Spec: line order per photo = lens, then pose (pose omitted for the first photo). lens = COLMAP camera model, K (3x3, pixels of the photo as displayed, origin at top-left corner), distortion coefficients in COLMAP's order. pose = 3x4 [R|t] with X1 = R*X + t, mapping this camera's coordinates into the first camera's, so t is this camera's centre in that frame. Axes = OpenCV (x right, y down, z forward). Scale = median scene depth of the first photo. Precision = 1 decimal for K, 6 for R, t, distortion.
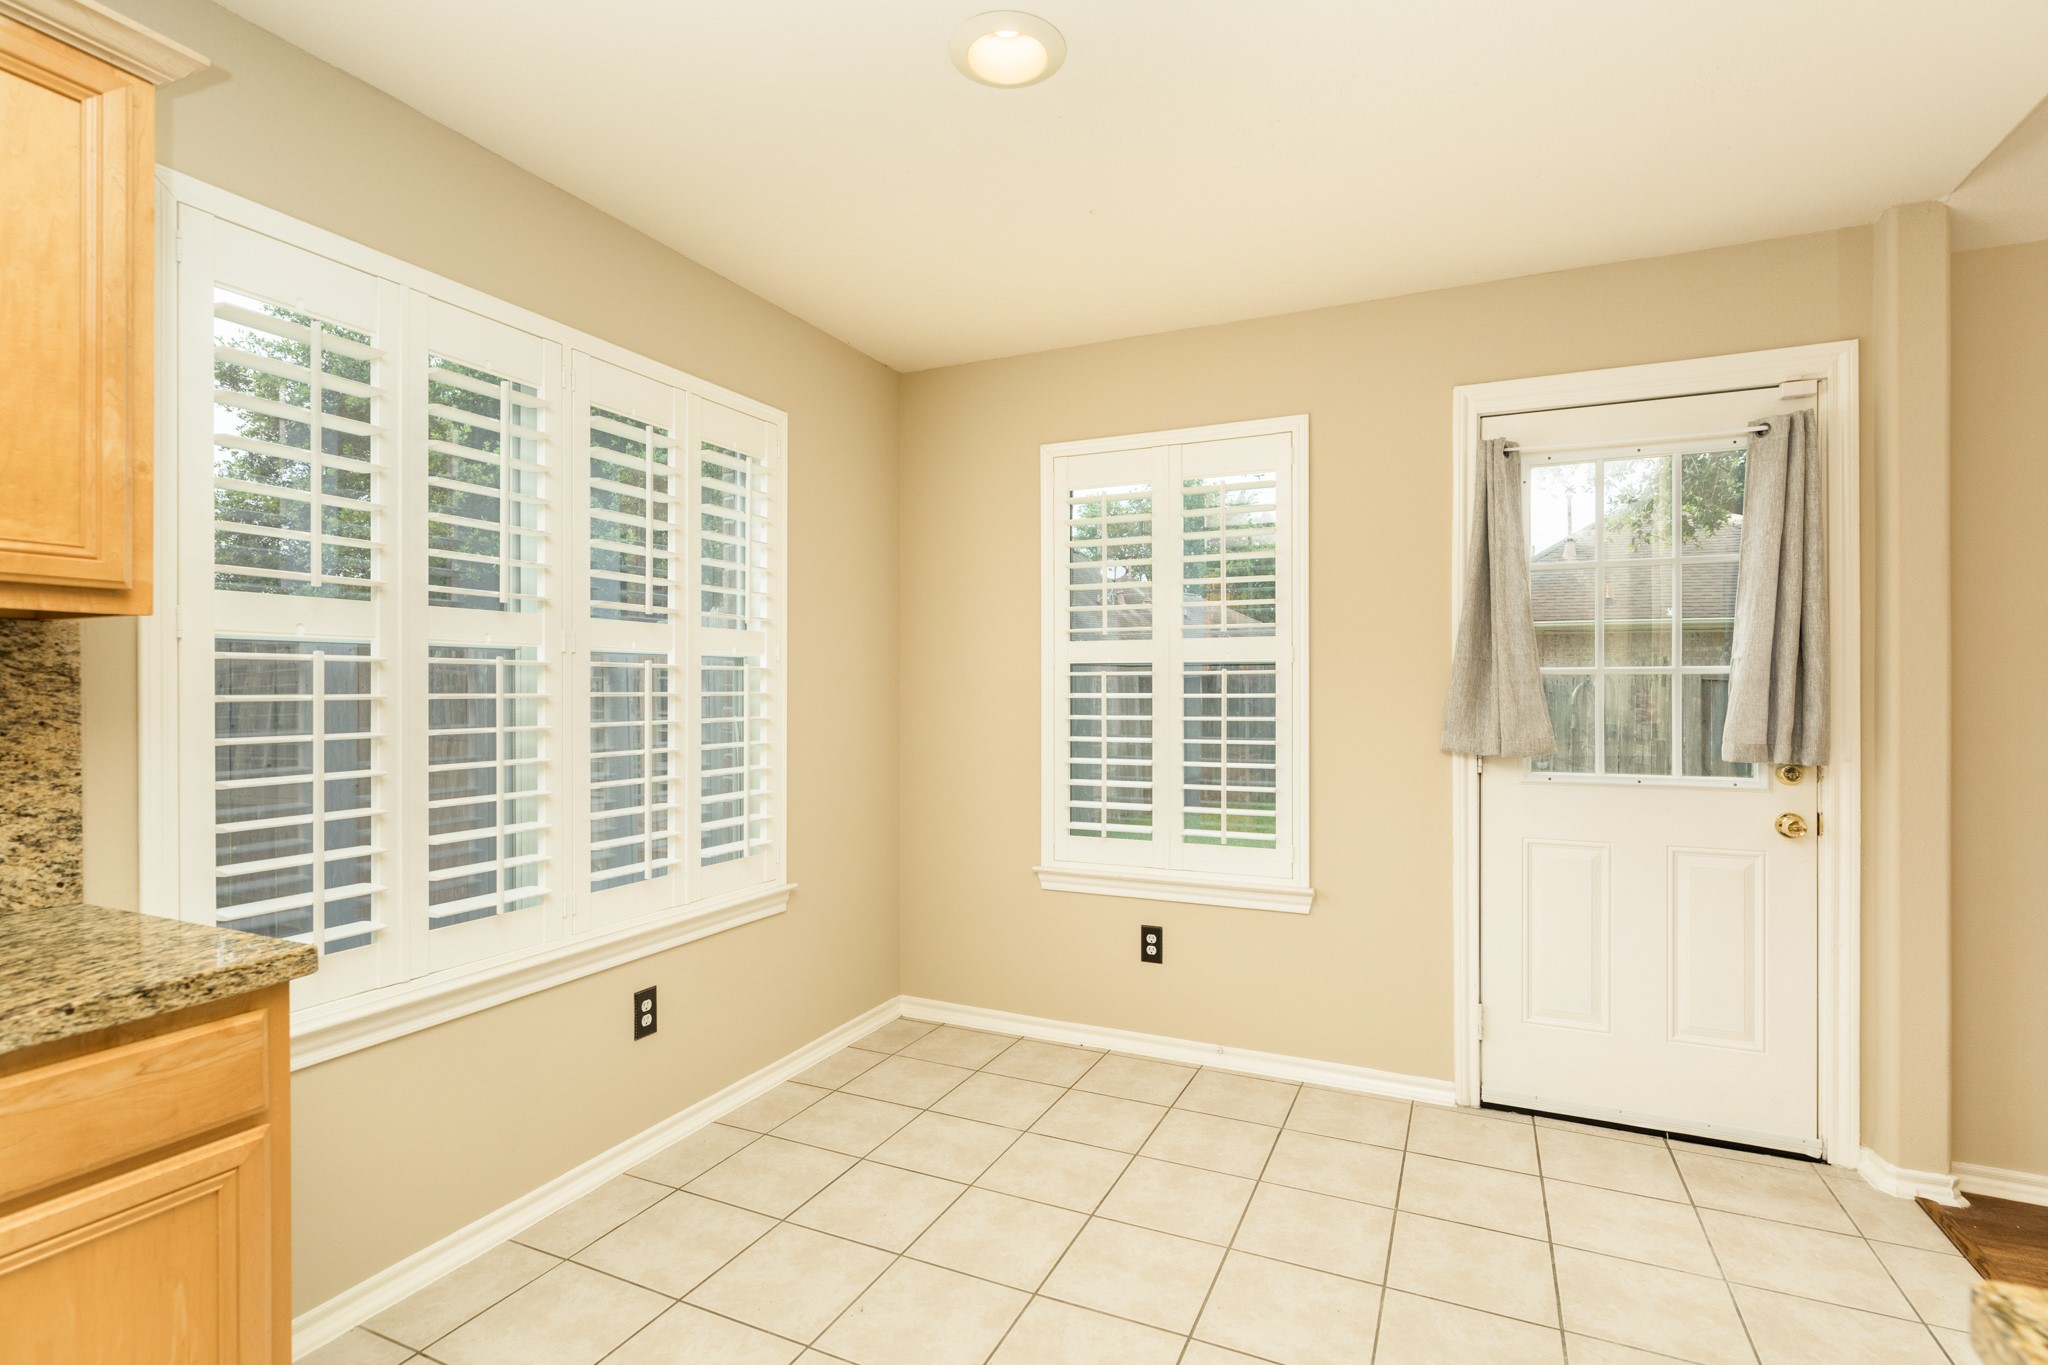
lens RADIAL K [[920.5, 0, 1035.5], [0, 920.5, 679.2], [0, 0, 1]] dist [-0.000995, 0.002594]
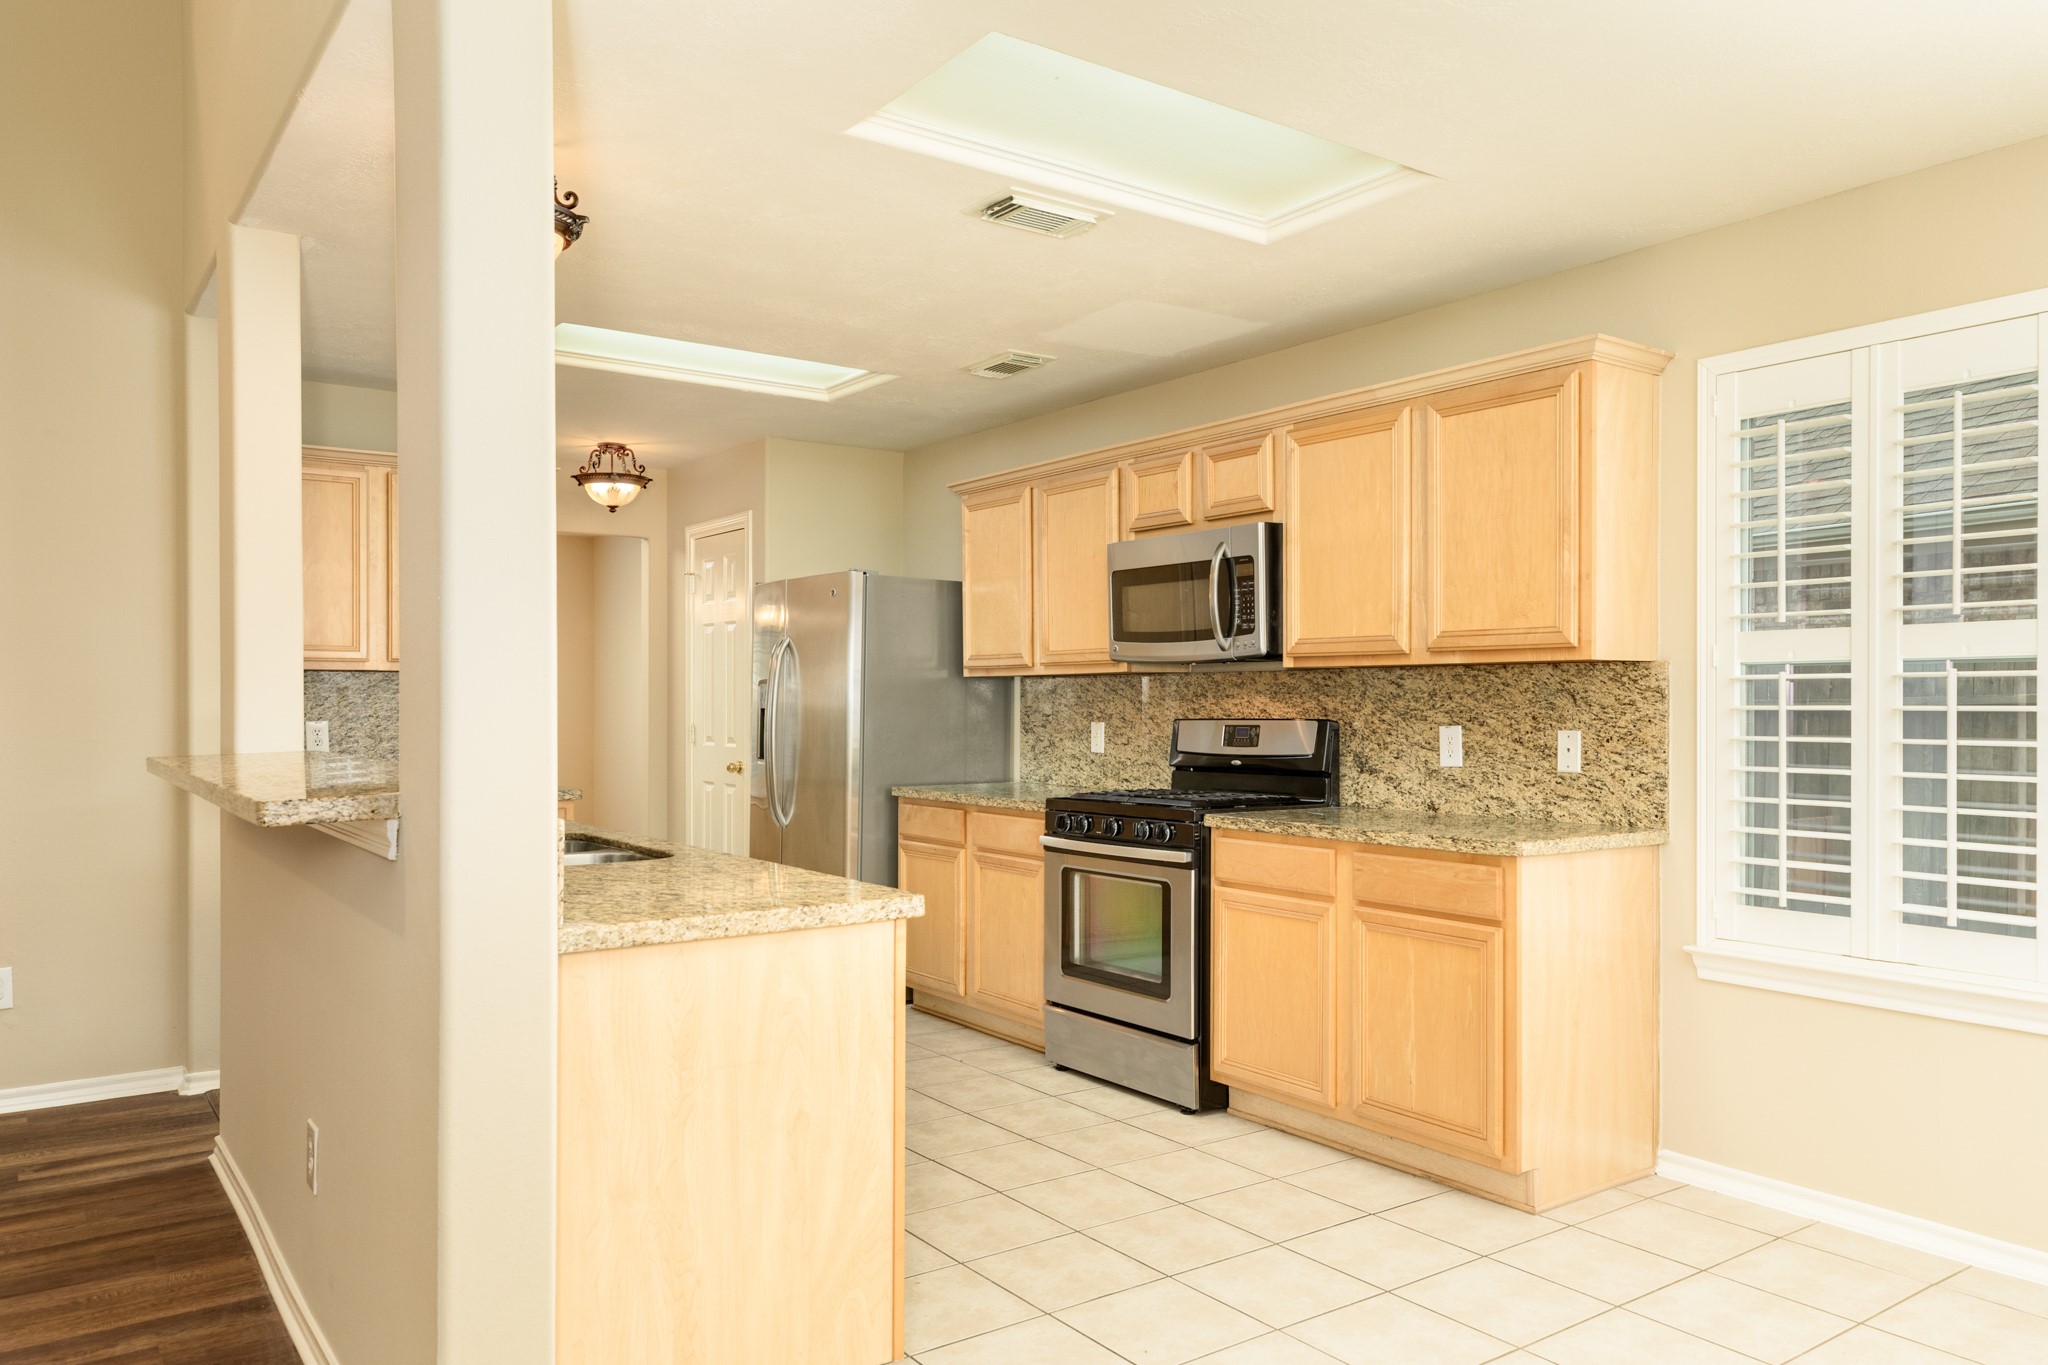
lens RADIAL K [[1456.1, 0, 1025.6], [0, 1456.1, 685.1], [0, 0, 1]] dist [0.011419, 0.004360]
pose [[-0.524427, -0.014771, -0.851327, 1.818159], [0.001765, 0.999829, -0.018435, 0.028885], [0.851454, -0.011170, -0.524311, 1.408679]]
